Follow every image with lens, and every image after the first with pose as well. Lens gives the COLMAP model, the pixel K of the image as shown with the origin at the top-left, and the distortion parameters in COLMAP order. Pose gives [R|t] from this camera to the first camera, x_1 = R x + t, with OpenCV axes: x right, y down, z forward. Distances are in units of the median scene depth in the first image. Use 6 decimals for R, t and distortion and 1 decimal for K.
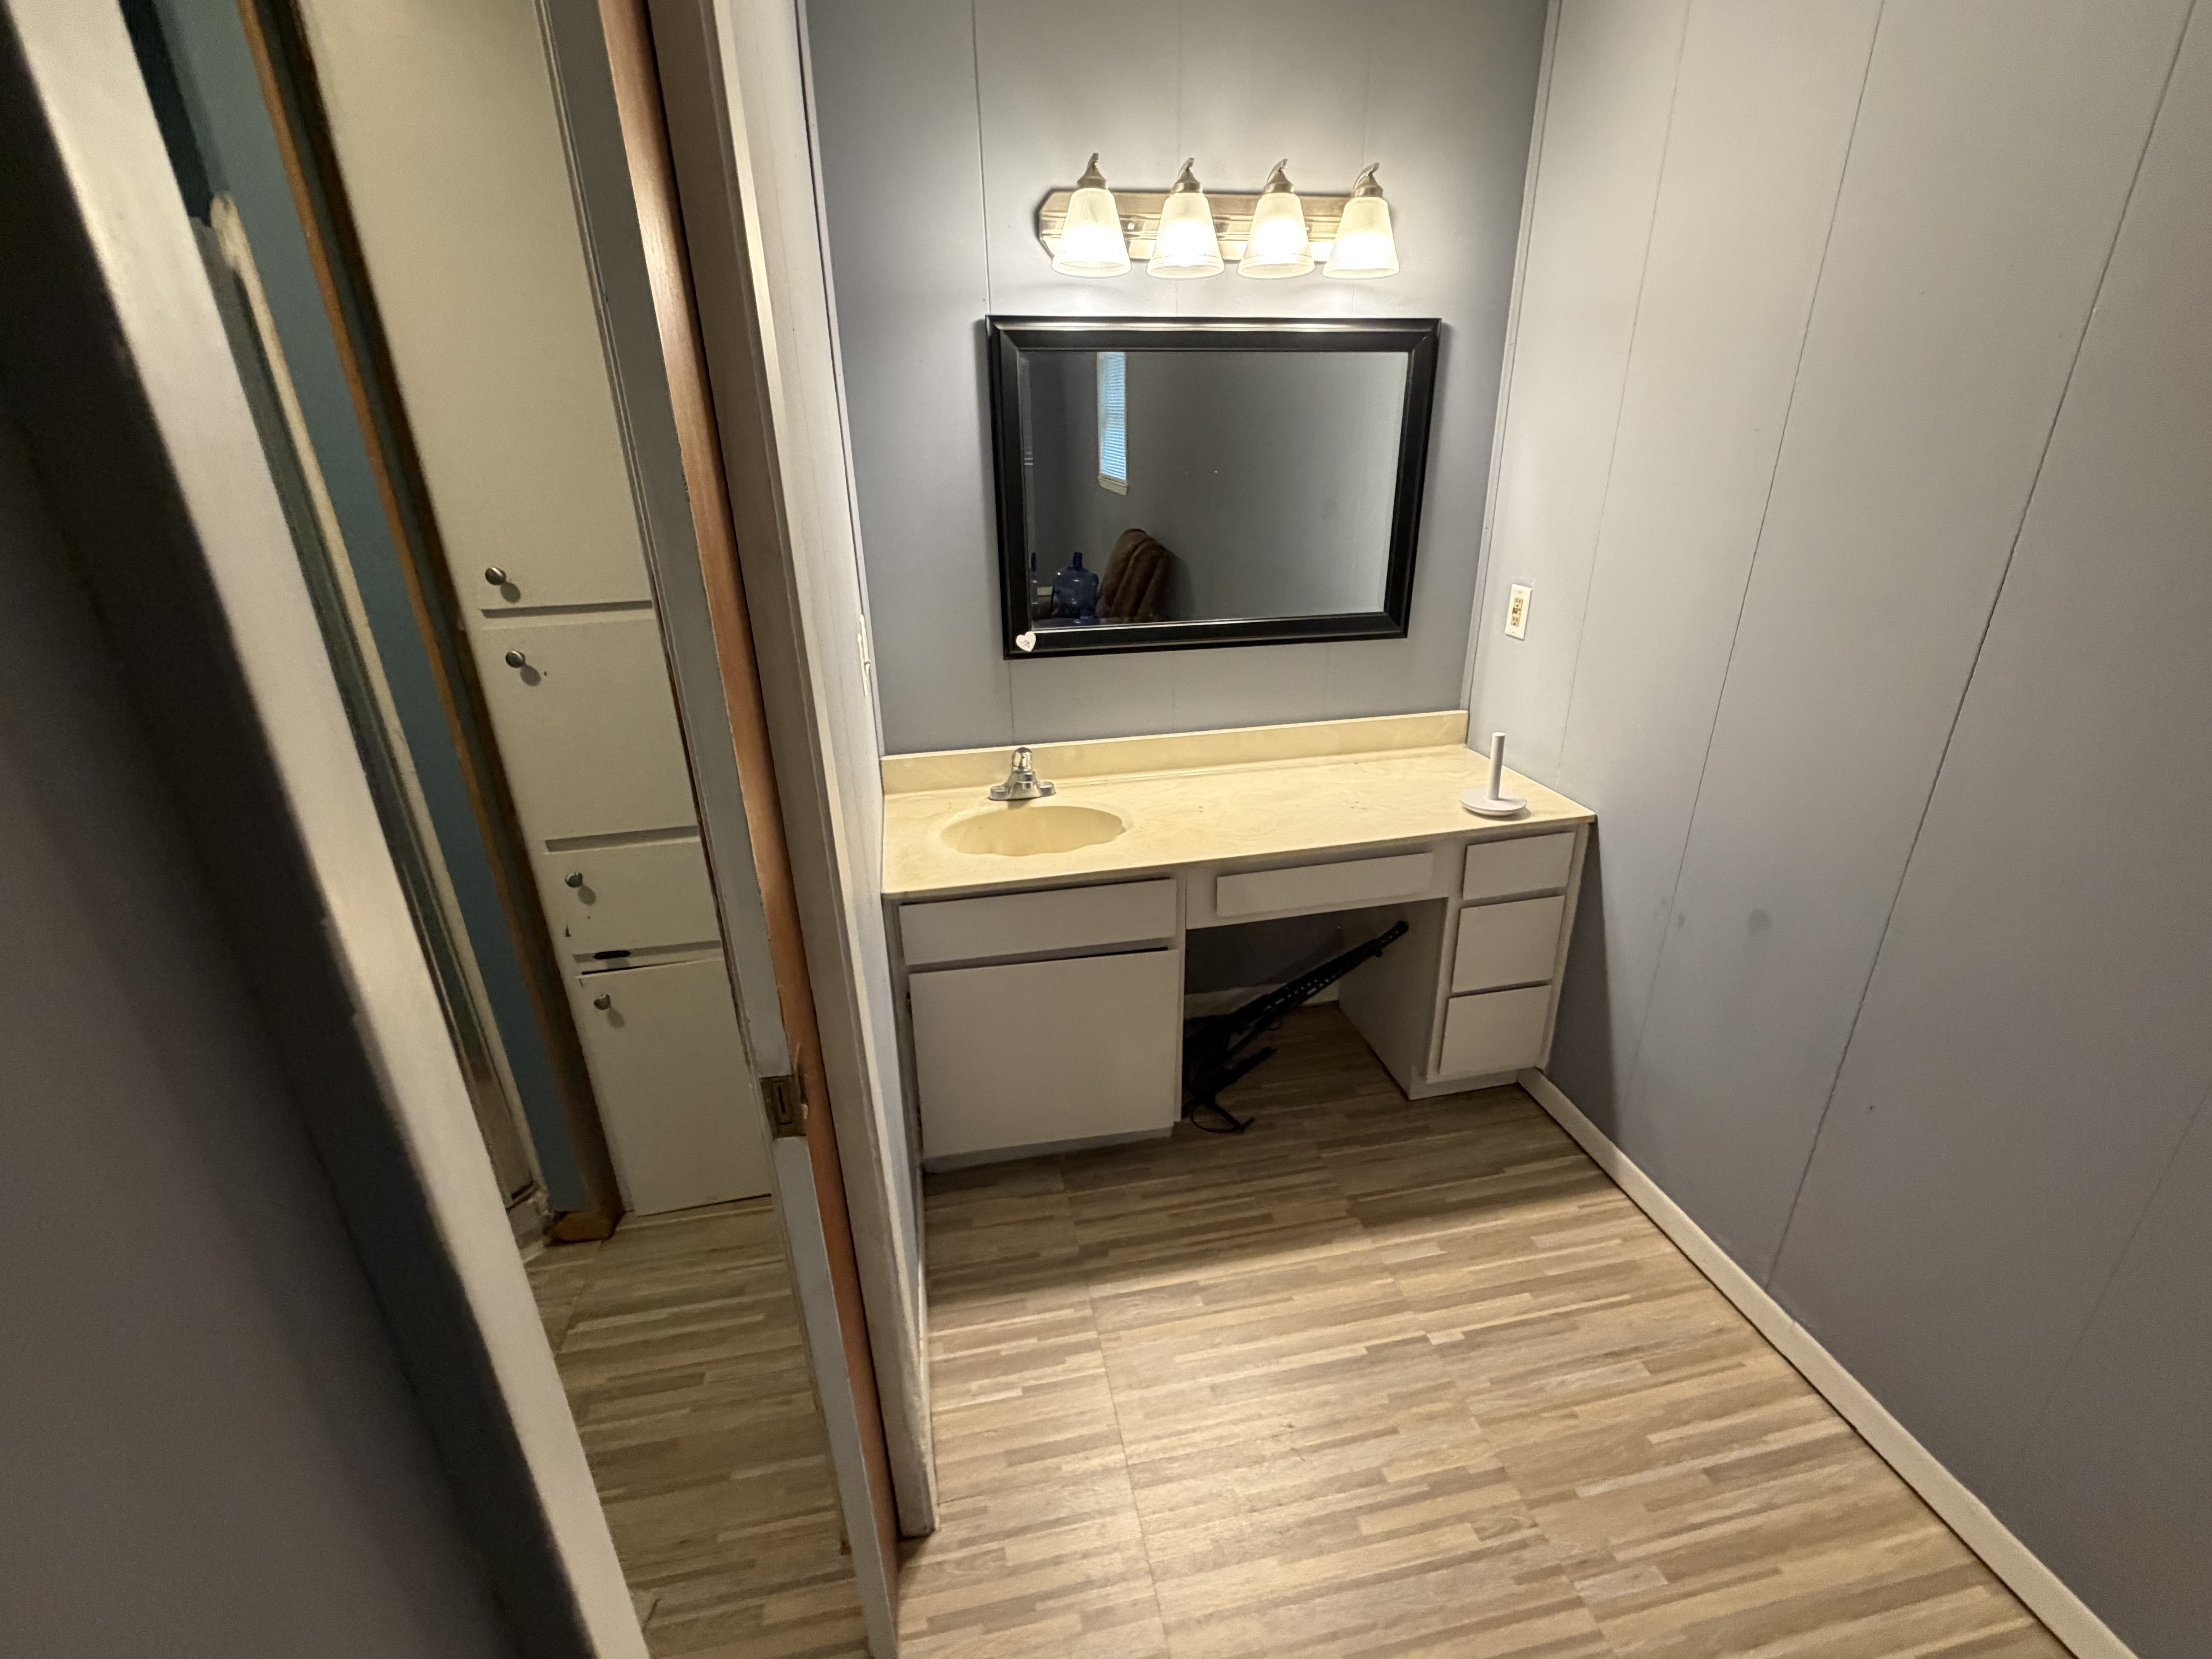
lens RADIAL K [[960.8, 0, 1100.3], [0, 960.8, 831.3], [0, 0, 1]] dist [0.000790, -0.000333]
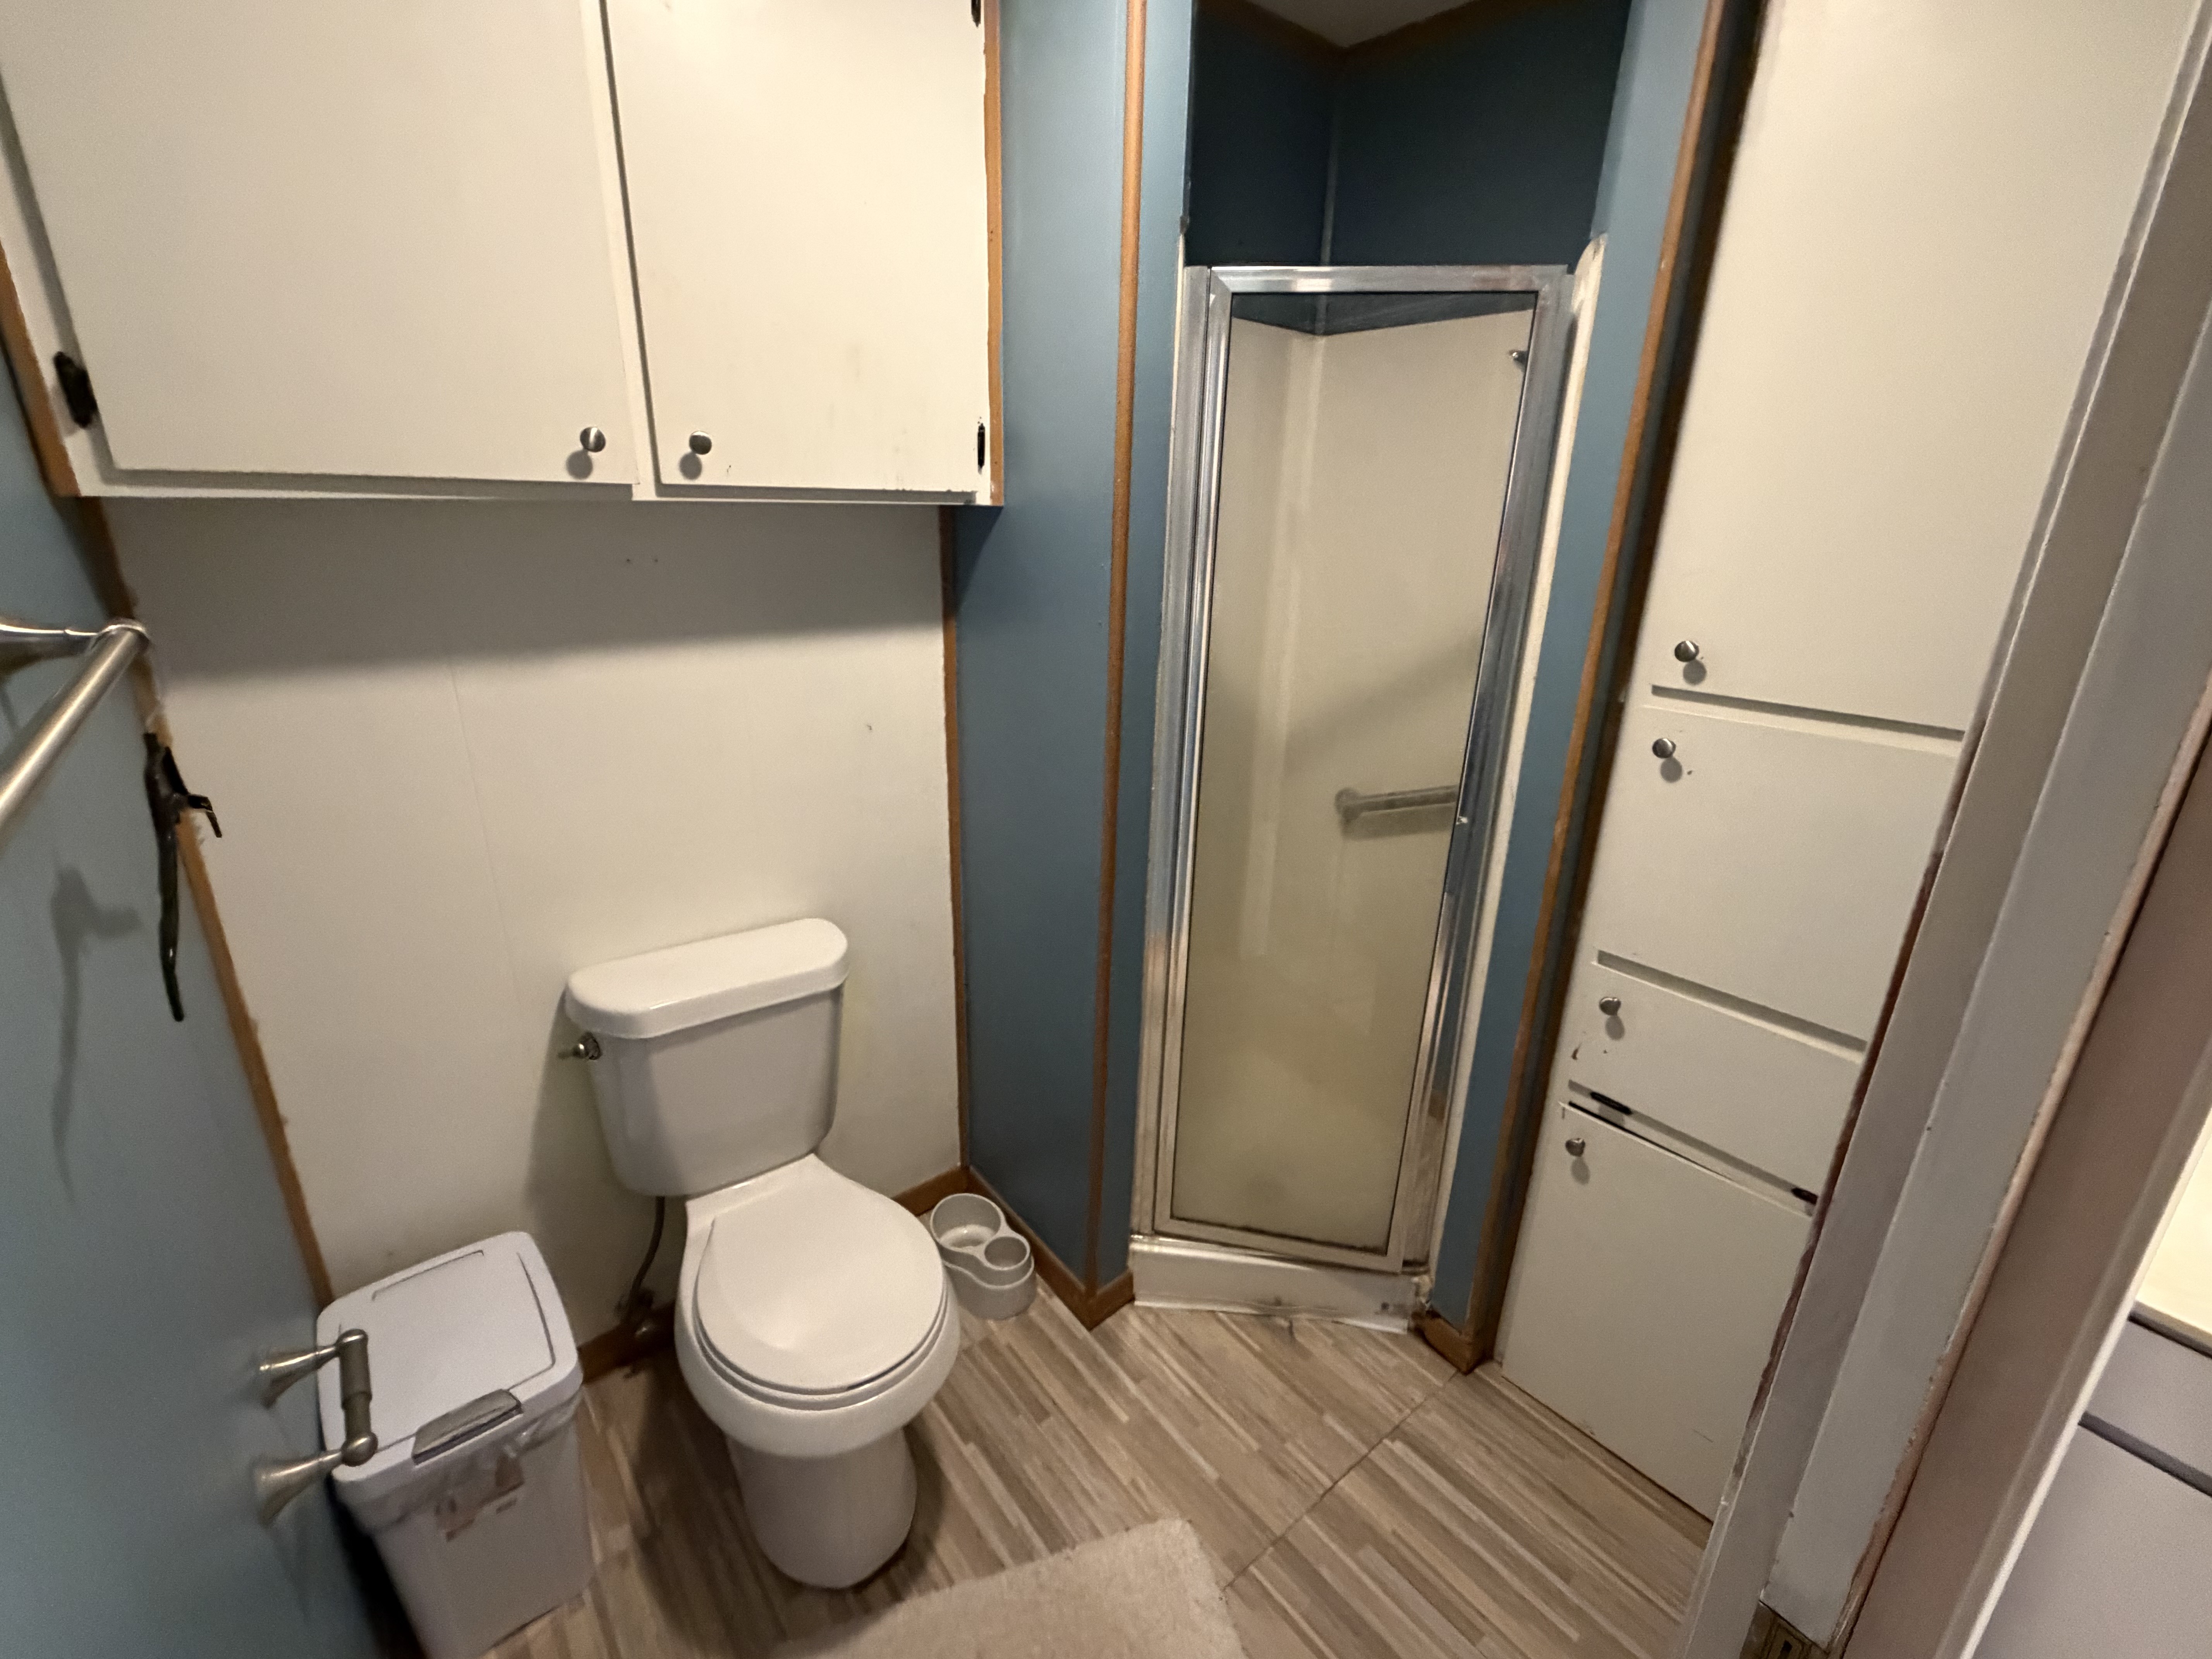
lens RADIAL K [[960.8, 0, 1108.1], [0, 960.8, 818.1], [0, 0, 1]] dist [0.000790, -0.000333]
pose [[0.471868, 0.317893, -0.822365, -0.113489], [-0.367630, 0.918725, 0.144198, -0.057415], [0.801367, 0.234283, 0.550384, 0.146397]]
